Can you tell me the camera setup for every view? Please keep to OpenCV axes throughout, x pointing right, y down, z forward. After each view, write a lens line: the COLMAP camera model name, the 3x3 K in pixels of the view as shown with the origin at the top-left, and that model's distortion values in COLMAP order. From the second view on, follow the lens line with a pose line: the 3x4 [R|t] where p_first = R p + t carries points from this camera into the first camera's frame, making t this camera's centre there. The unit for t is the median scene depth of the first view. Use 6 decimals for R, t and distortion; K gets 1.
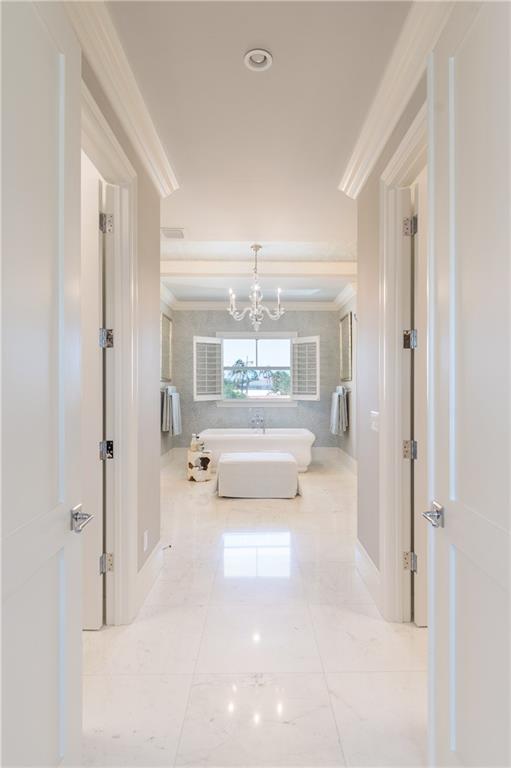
lens RADIAL K [[413.1, 0, 256.6], [0, 413.1, 386.1], [0, 0, 1]] dist [-0.002341, -0.002963]
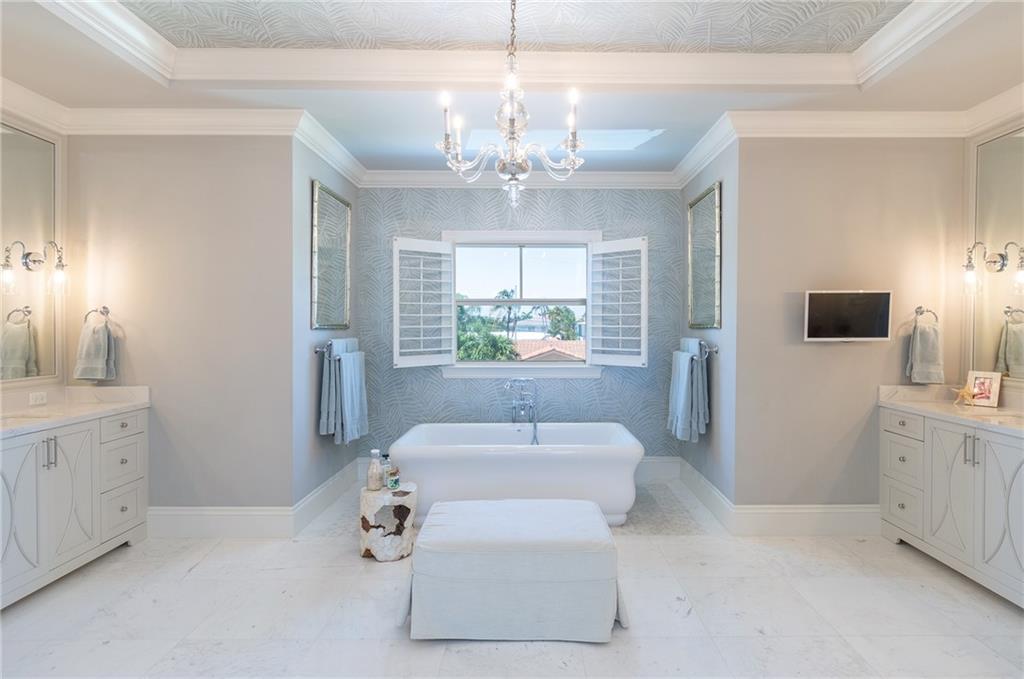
lens RADIAL K [[550.9, 0, 511.7], [0, 550.9, 332.8], [0, 0, 1]] dist [-0.002341, -0.002963]
pose [[0.999534, 0.003313, -0.030339, 0.009984], [-0.002924, 0.999913, 0.012849, -0.014710], [0.030379, -0.012754, 0.999457, 0.337302]]
